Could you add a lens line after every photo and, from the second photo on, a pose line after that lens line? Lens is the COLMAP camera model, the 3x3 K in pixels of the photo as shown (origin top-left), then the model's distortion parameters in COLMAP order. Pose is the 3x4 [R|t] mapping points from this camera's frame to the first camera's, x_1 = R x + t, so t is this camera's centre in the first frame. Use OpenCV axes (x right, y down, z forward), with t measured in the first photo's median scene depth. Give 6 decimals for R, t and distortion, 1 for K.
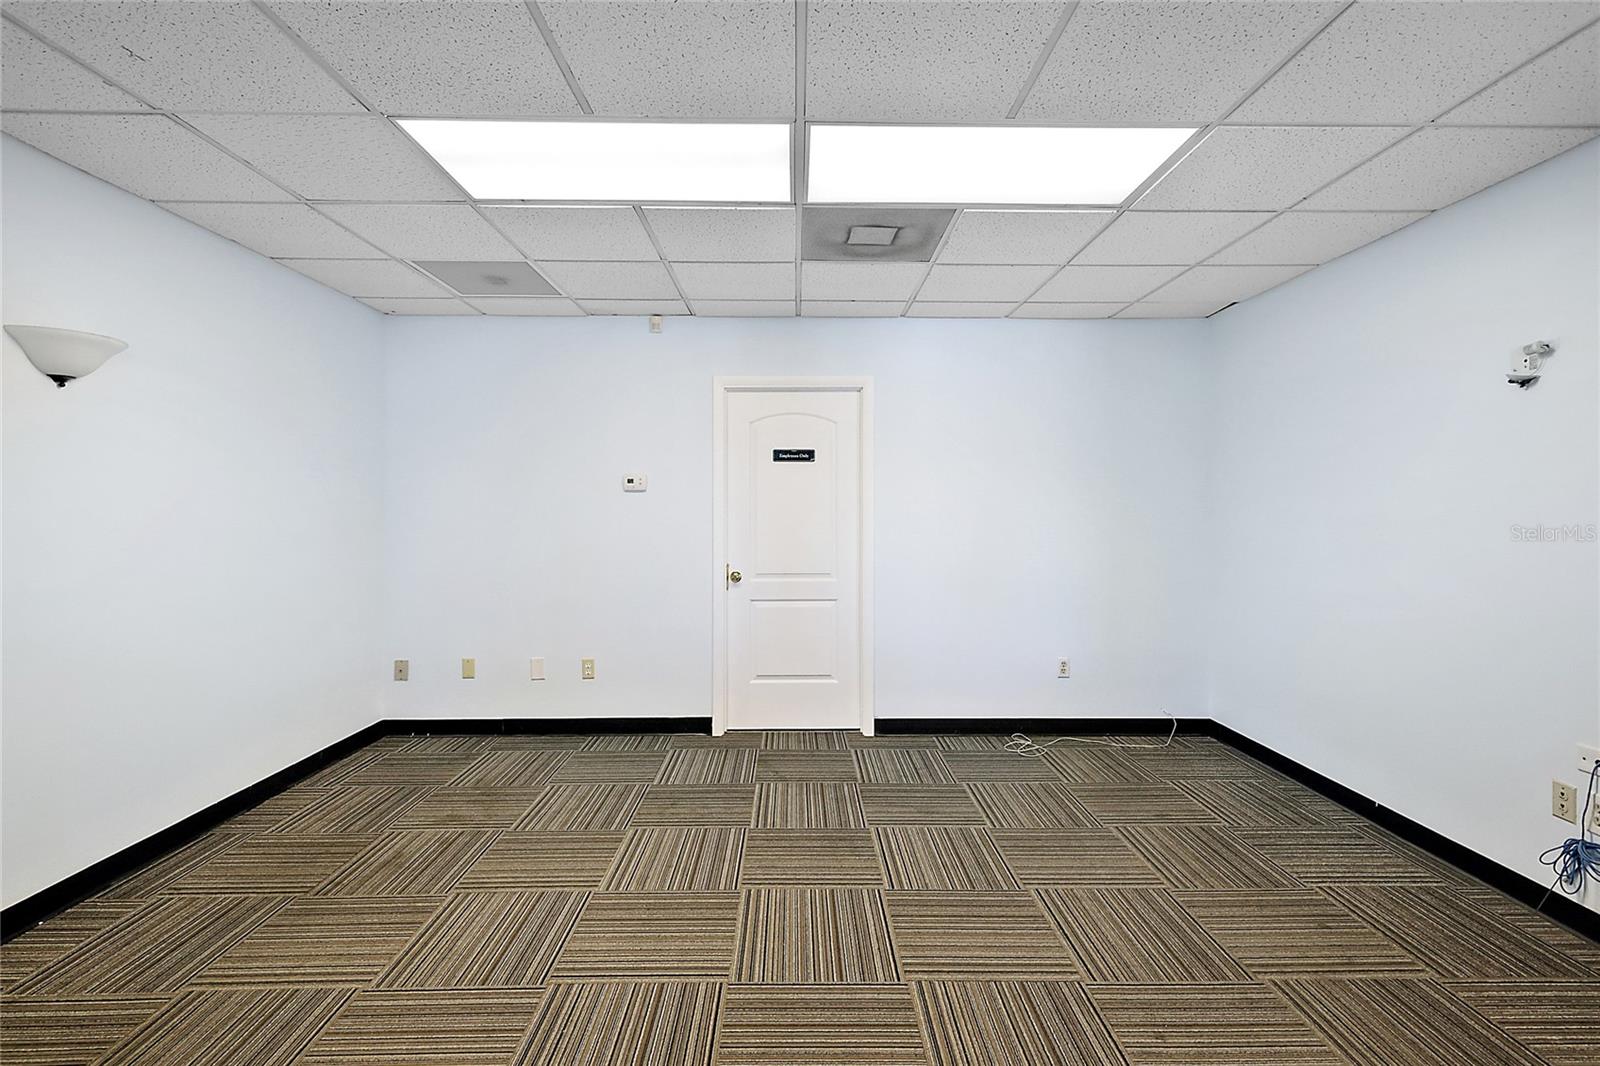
lens RADIAL K [[717.4, 0, 800.0], [0, 717.4, 533.0], [0, 0, 1]] dist [0.002020, 0.000253]
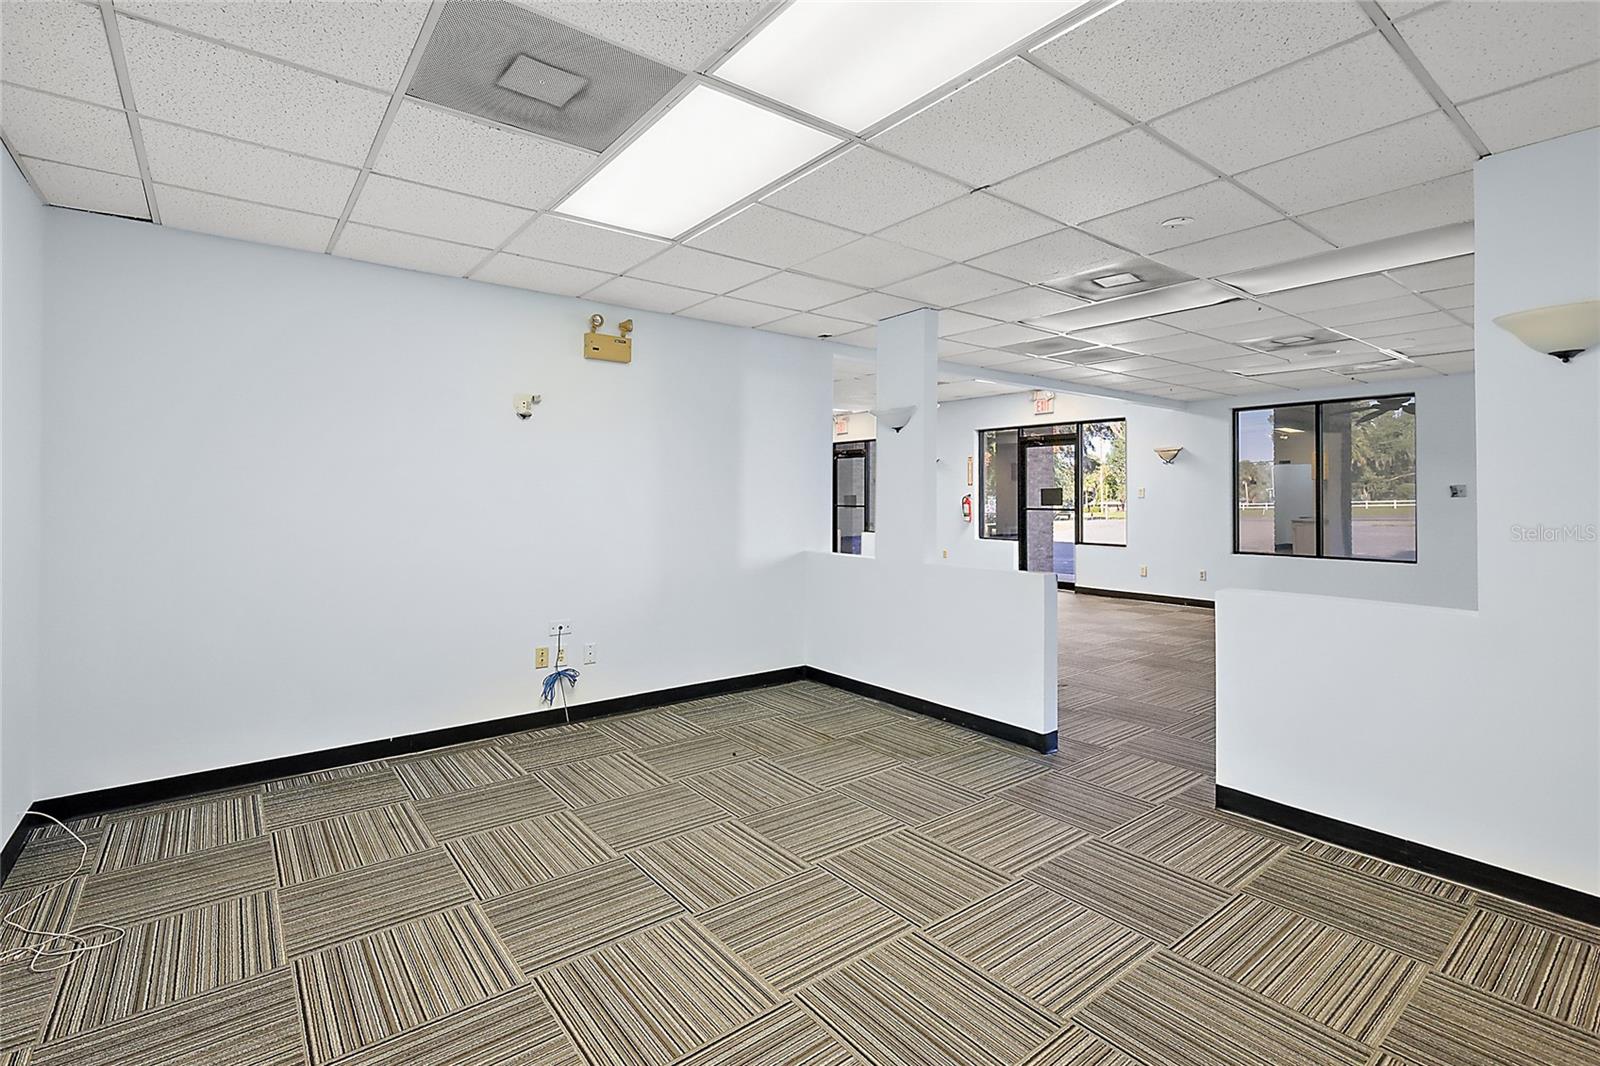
lens RADIAL K [[733.8, 0, 805.5], [0, 733.8, 507.7], [0, 0, 1]] dist [-0.004216, -0.000363]
pose [[-0.608614, -0.014031, 0.793342, -0.753907], [0.021377, 0.999191, 0.034072, -0.043004], [-0.793178, 0.037696, -0.607822, 1.555409]]
